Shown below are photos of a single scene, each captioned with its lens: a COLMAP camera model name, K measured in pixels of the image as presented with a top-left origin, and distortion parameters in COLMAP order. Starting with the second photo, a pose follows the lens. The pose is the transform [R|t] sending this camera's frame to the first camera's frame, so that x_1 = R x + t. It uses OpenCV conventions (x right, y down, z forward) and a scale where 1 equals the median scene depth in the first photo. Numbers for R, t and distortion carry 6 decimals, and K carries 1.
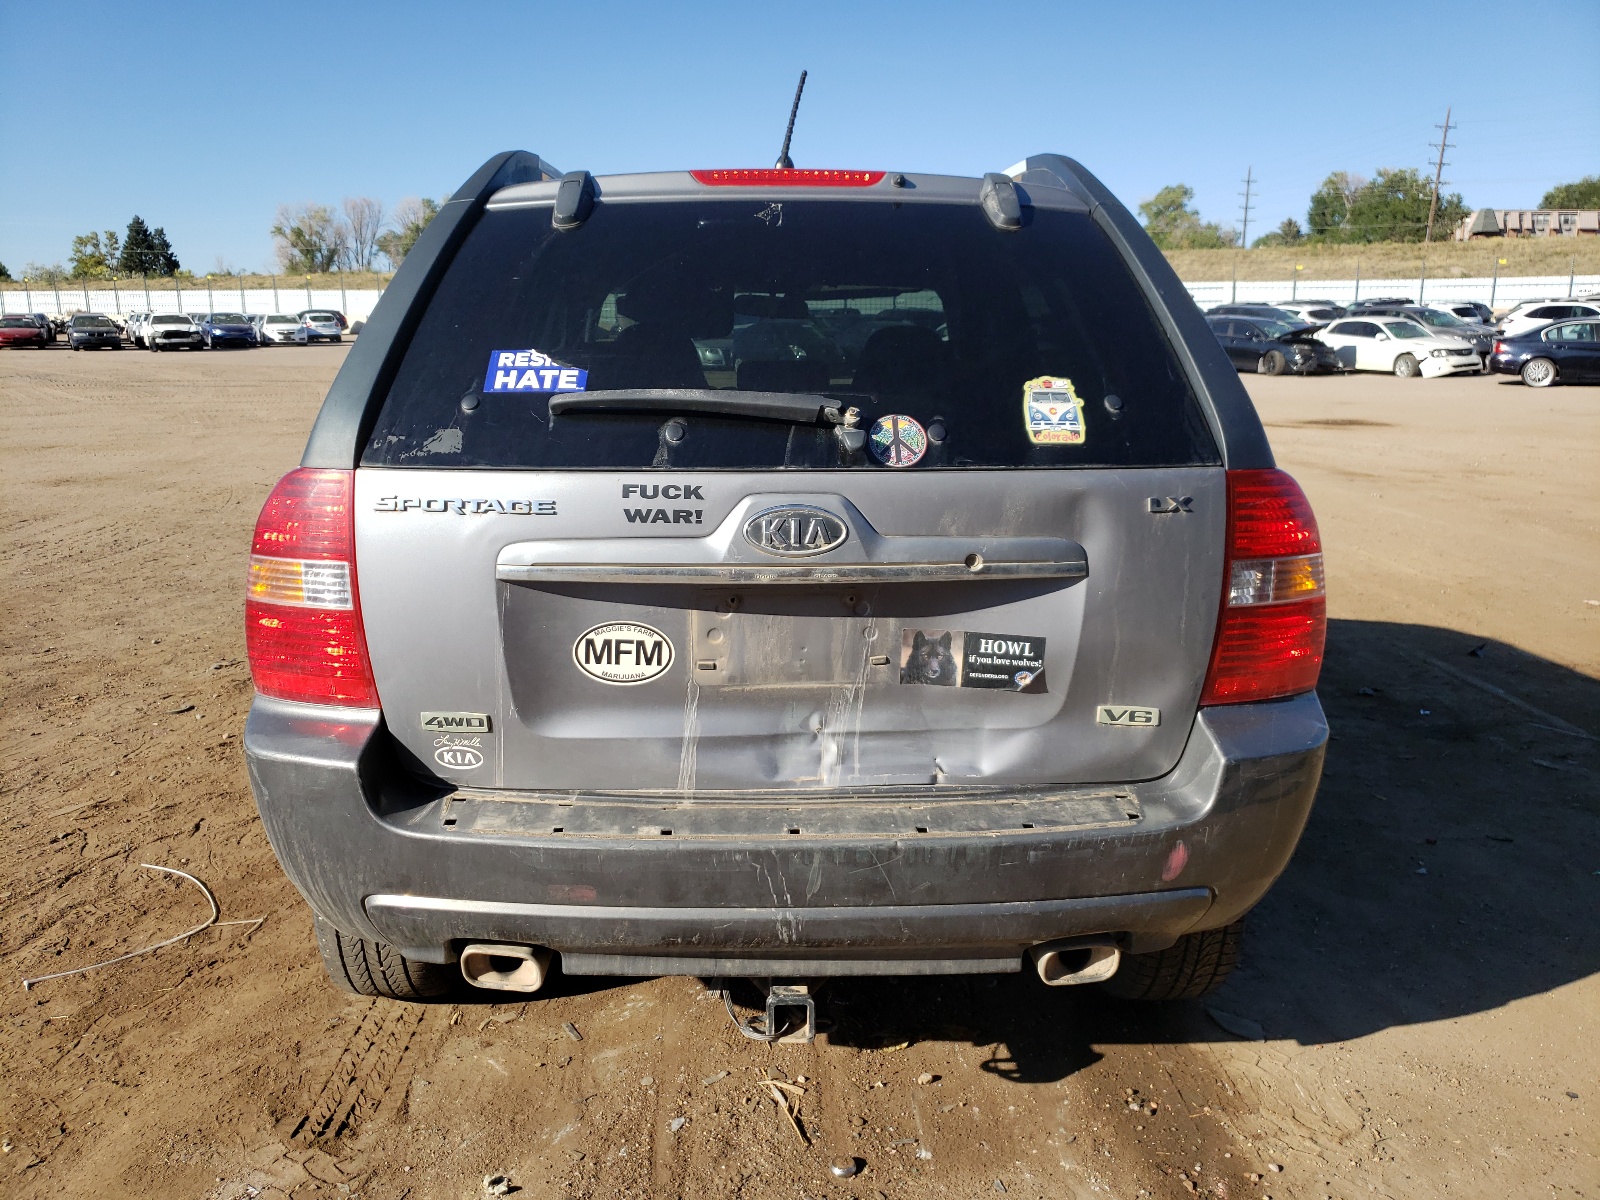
lens RADIAL K [[1297.2, 0, 788.7], [0, 1297.2, 608.1], [0, 0, 1]] dist [0.031907, -0.003566]
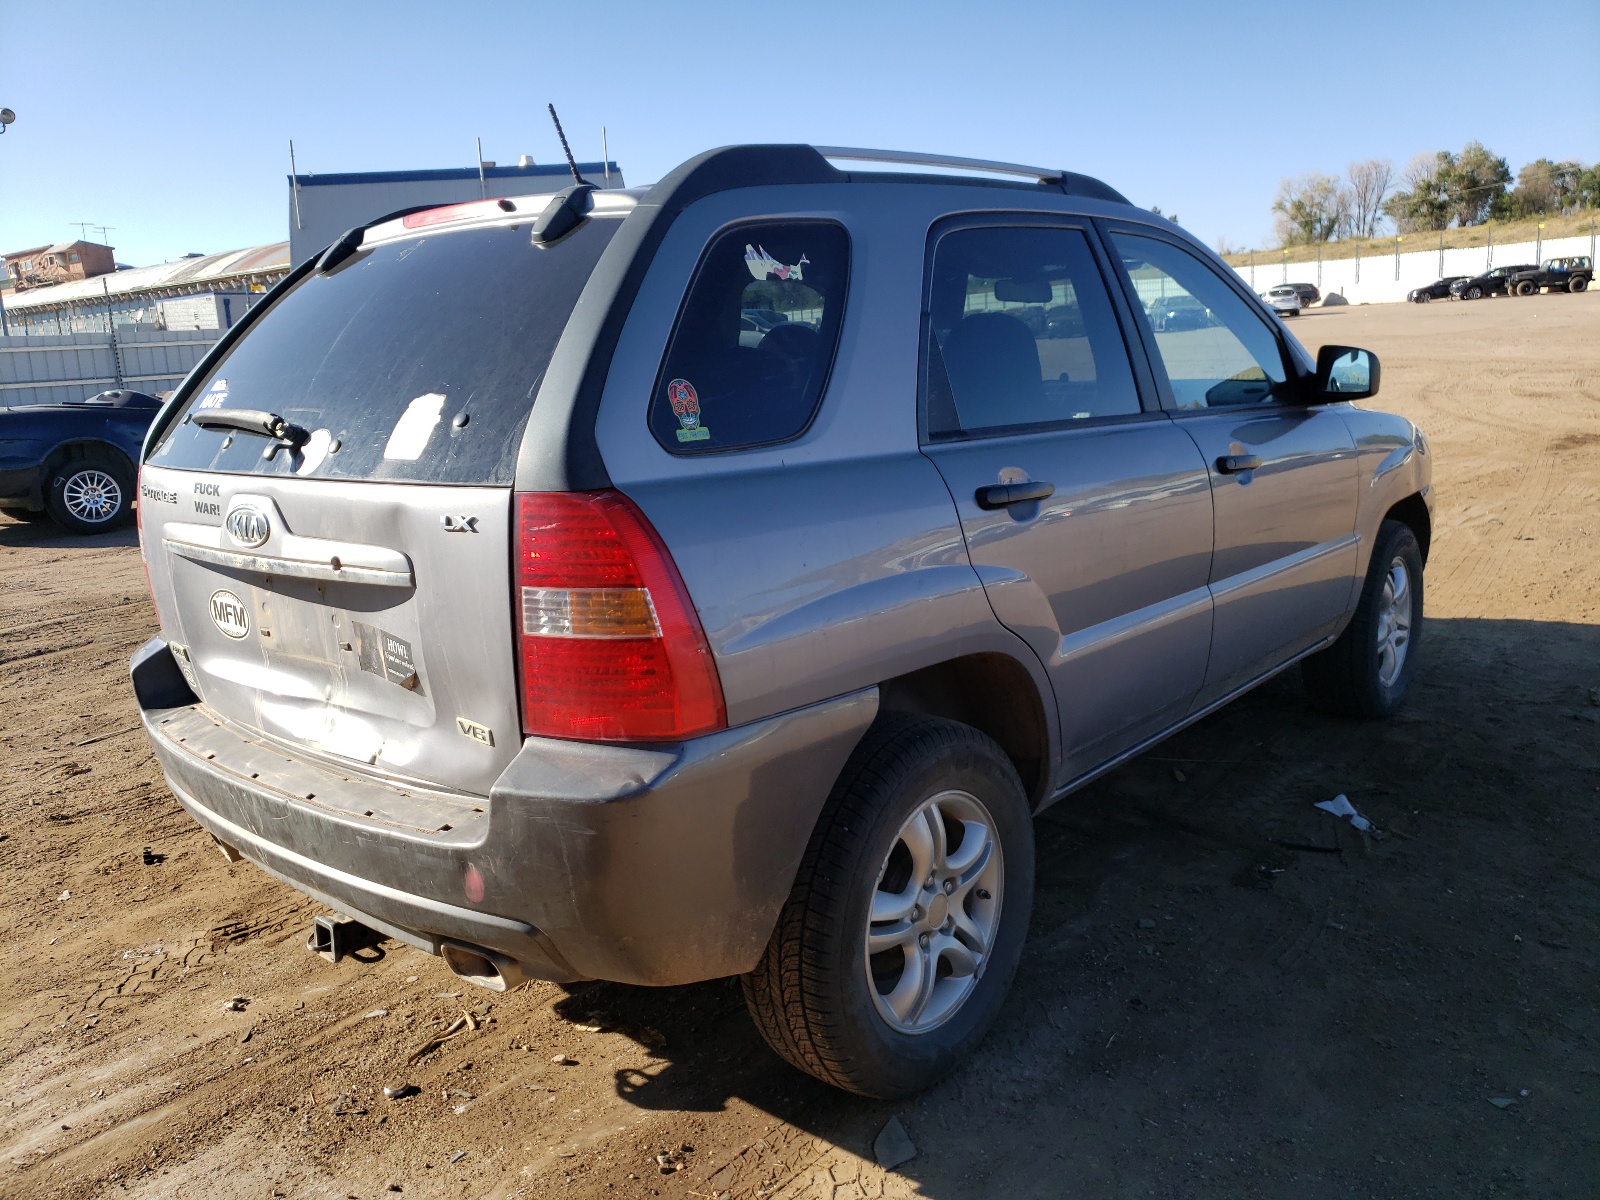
lens RADIAL K [[1297.2, 0, 788.9], [0, 1297.2, 598.8], [0, 0, 1]] dist [0.031907, -0.003566]
pose [[0.724178, 0.098341, -0.682565, 0.146637], [-0.089364, 0.994817, 0.048517, -0.011748], [0.683799, 0.025862, 0.729212, 0.056765]]
